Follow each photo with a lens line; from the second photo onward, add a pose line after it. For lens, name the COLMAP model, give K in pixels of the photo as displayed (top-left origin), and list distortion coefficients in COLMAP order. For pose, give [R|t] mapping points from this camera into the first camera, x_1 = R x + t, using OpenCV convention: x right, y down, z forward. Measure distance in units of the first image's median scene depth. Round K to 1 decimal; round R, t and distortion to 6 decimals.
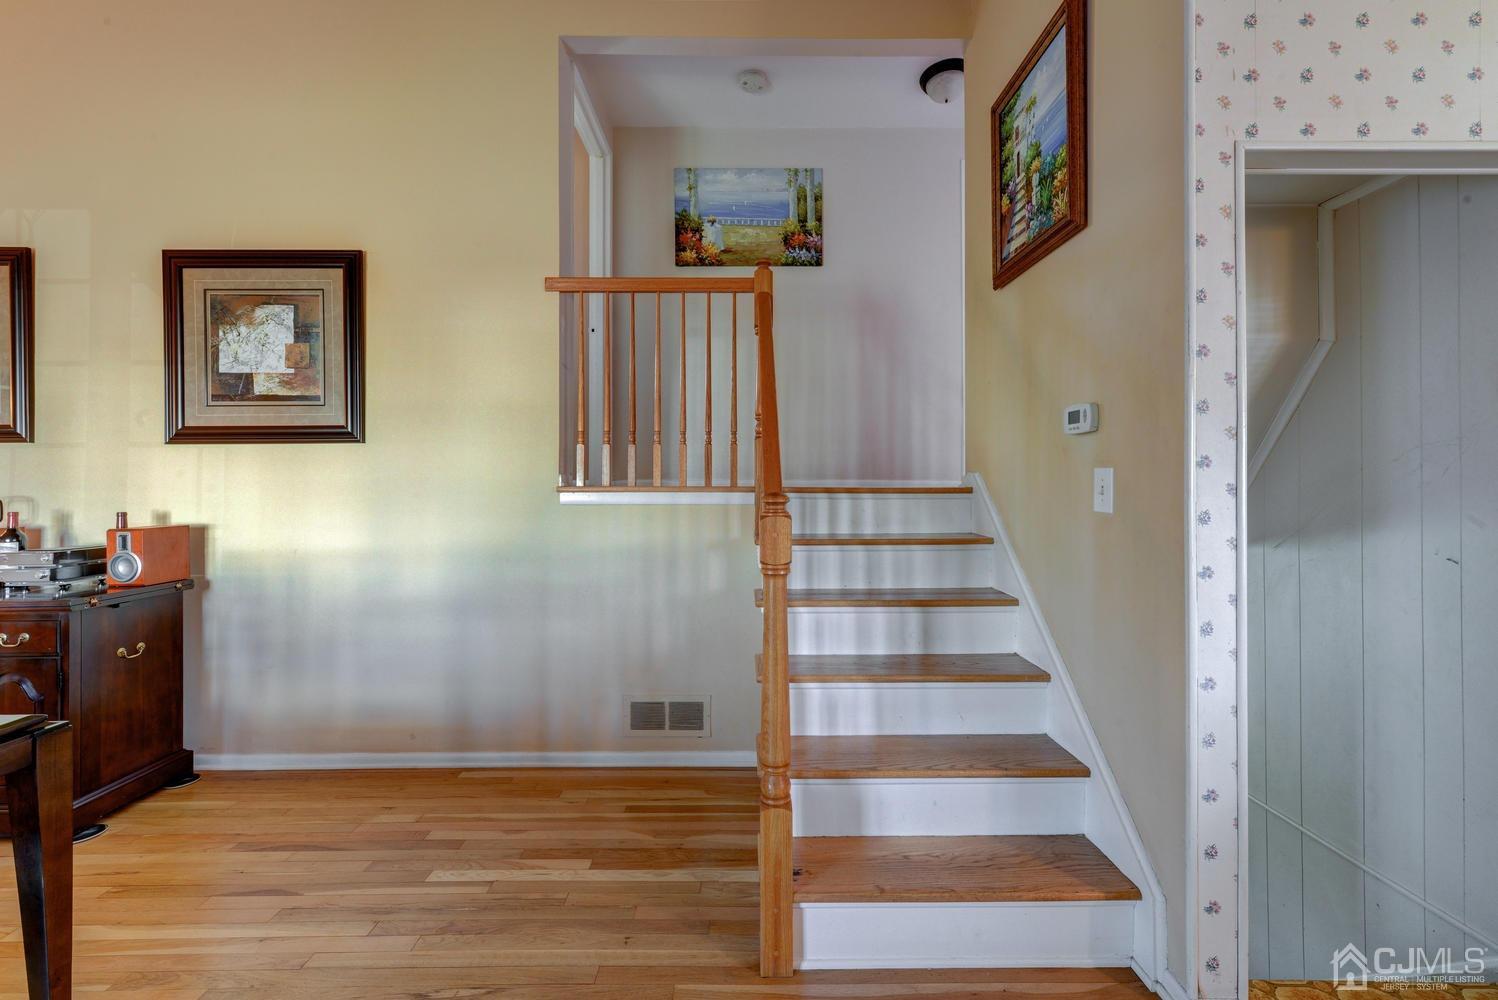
lens RADIAL K [[616.9, 0, 750.0], [0, 616.9, 482.0], [0, 0, 1]] dist [0.002427, -0.001856]
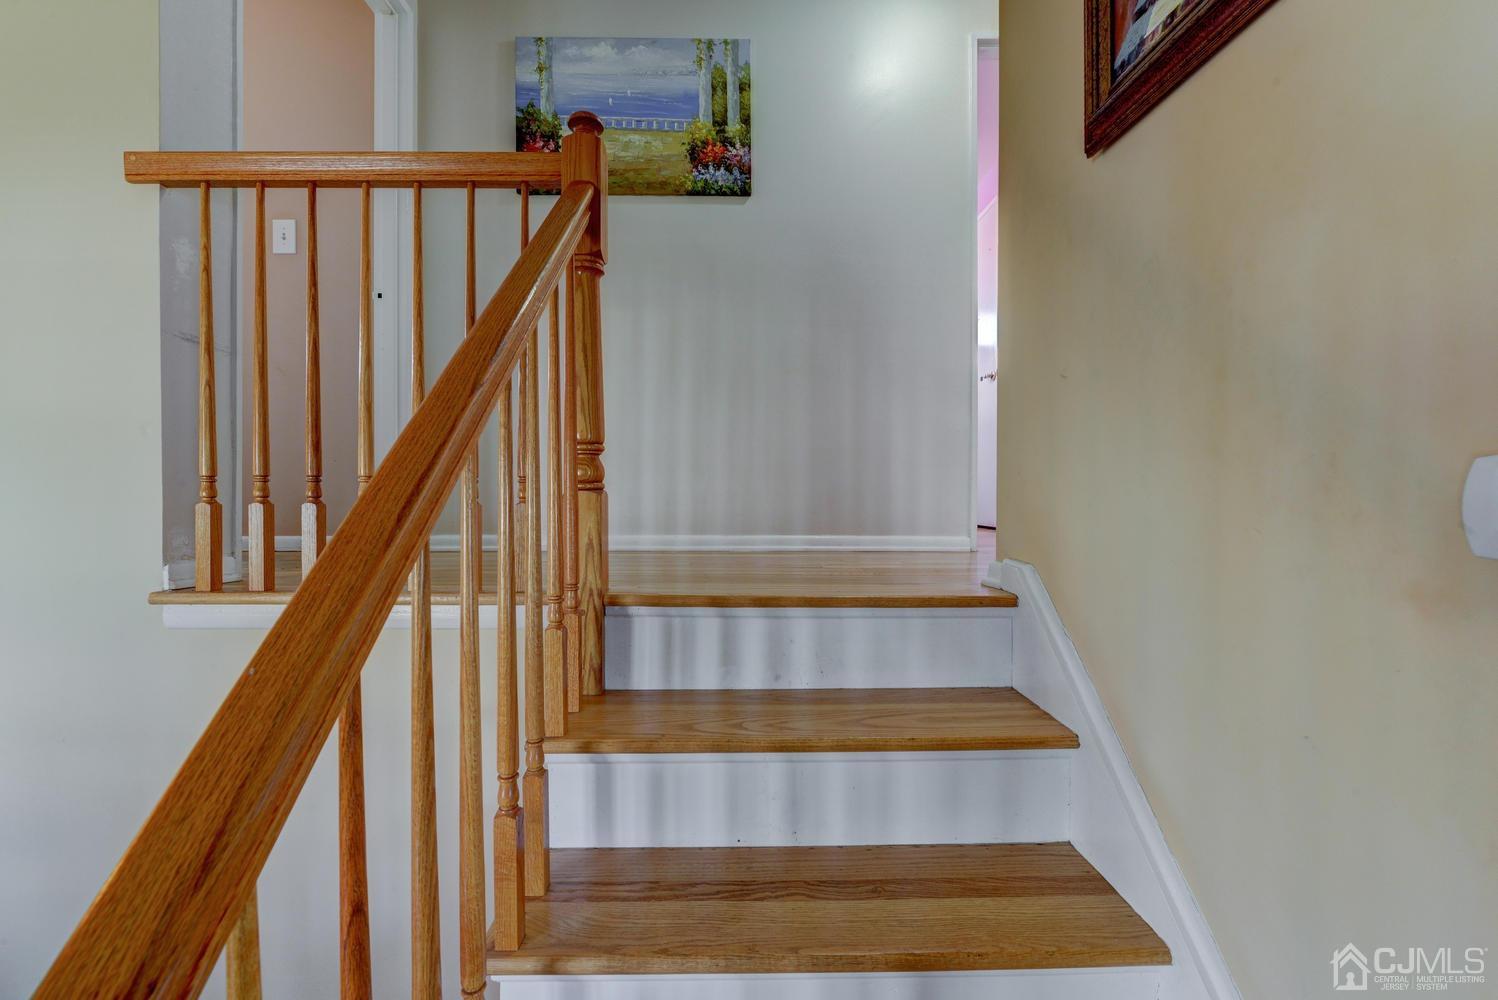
lens RADIAL K [[616.9, 0, 739.3], [0, 616.9, 493.9], [0, 0, 1]] dist [0.002427, -0.001856]
pose [[0.999898, 0.000250, 0.014298, 0.096224], [-0.000422, 0.999927, 0.012045, -0.053362], [-0.014294, -0.012050, 0.999825, 0.367224]]
